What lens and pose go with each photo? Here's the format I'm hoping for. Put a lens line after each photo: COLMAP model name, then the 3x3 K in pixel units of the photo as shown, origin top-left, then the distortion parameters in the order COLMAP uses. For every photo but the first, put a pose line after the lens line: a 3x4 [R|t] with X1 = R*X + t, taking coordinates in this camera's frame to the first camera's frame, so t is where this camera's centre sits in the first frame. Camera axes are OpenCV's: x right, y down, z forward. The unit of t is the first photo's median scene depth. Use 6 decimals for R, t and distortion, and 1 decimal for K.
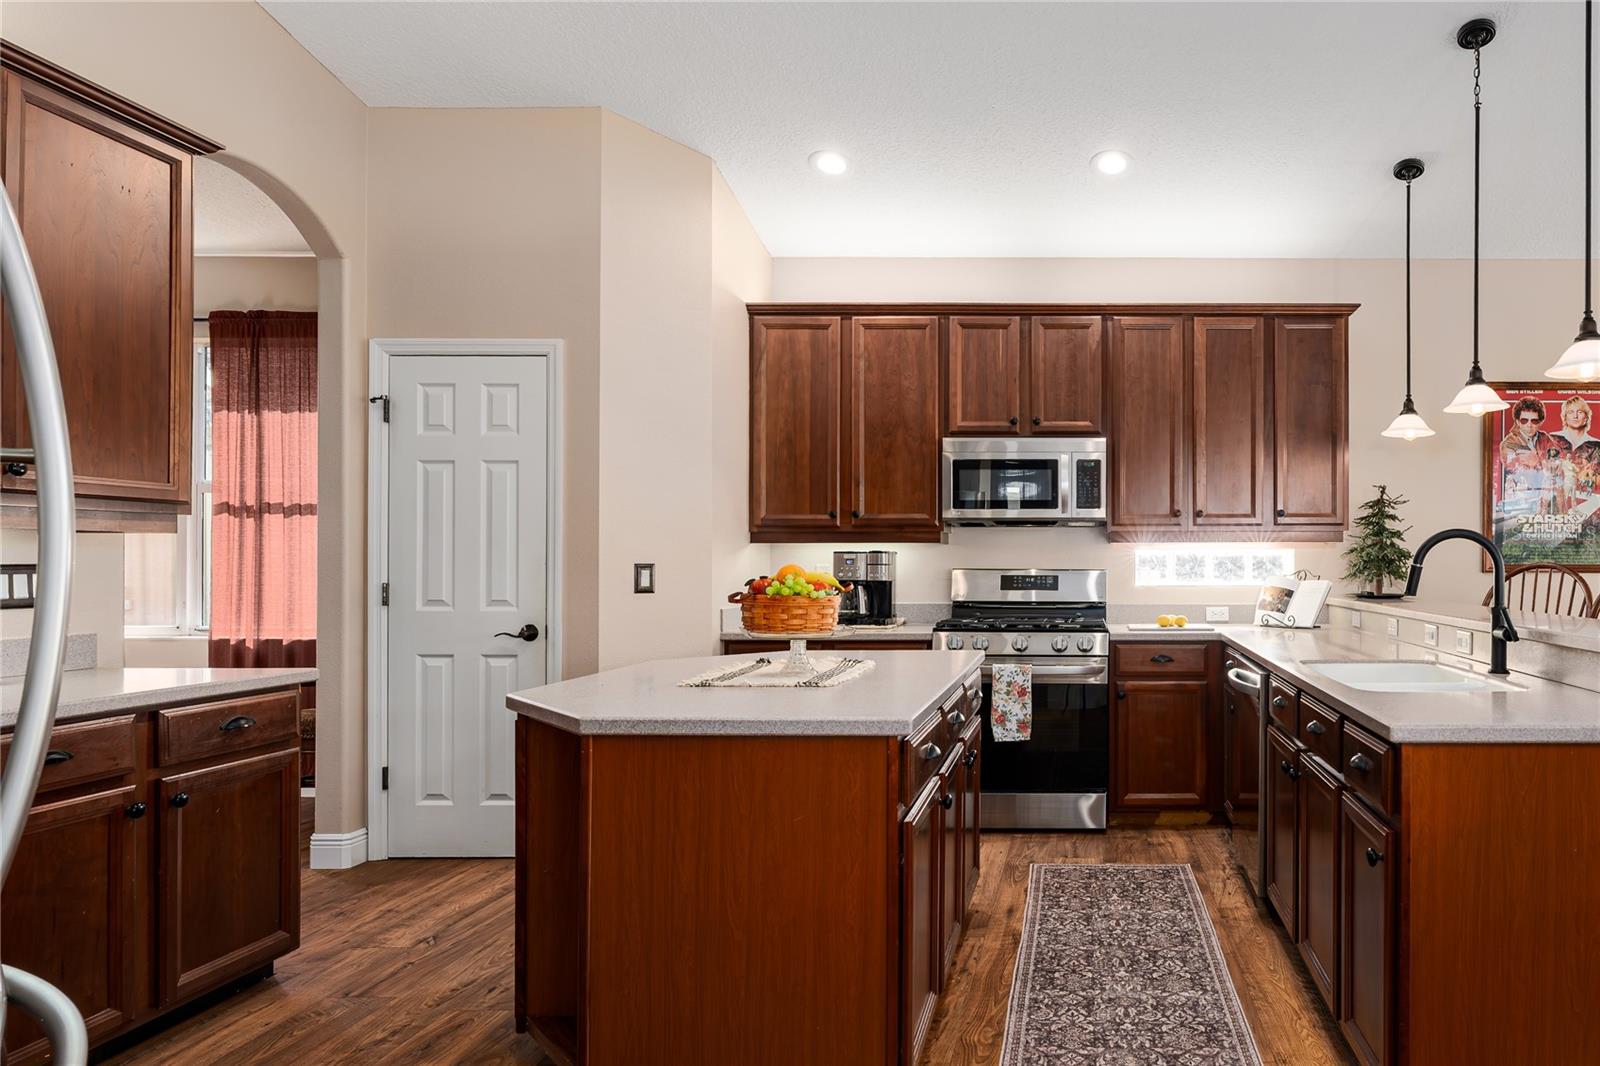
lens RADIAL K [[931.4, 0, 800.1], [0, 931.4, 554.3], [0, 0, 1]] dist [0.004740, 0.001293]
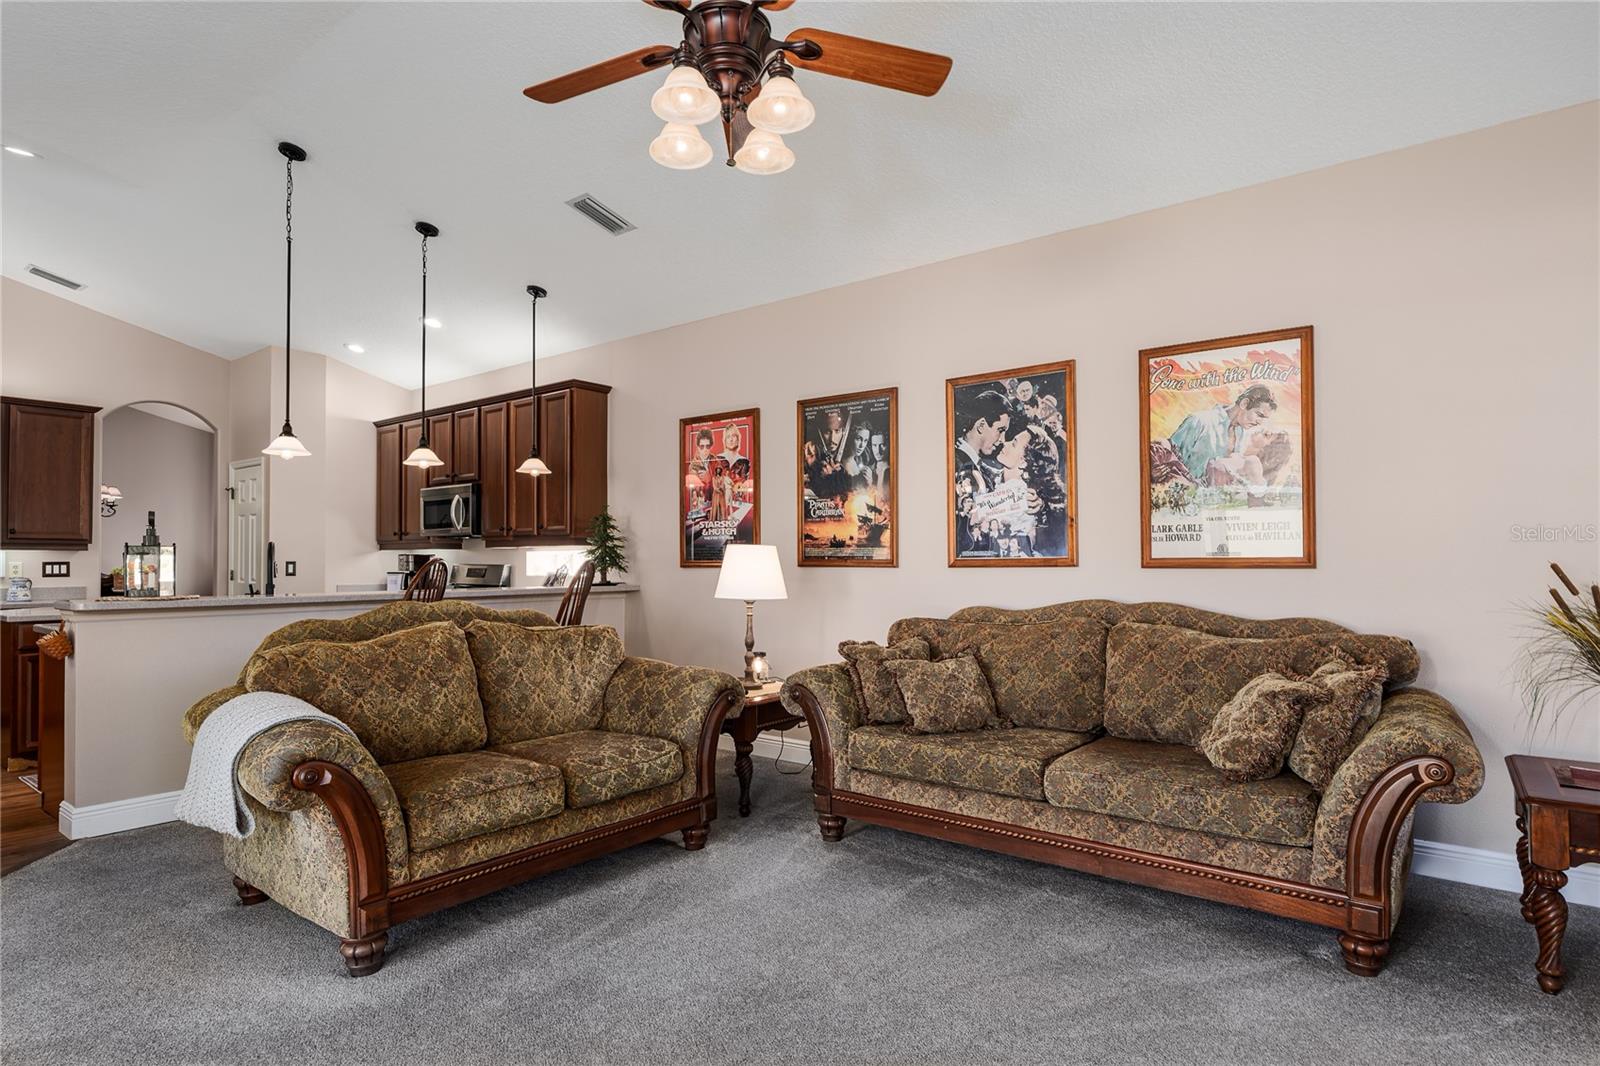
lens RADIAL K [[867.9, 0, 797.1], [0, 867.9, 543.0], [0, 0, 1]] dist [0.001600, 0.001867]
pose [[0.779248, -0.014133, -0.626557, 1.625201], [0.007773, 0.999887, -0.012887, 0.002375], [0.626668, 0.005172, 0.779269, 0.173343]]
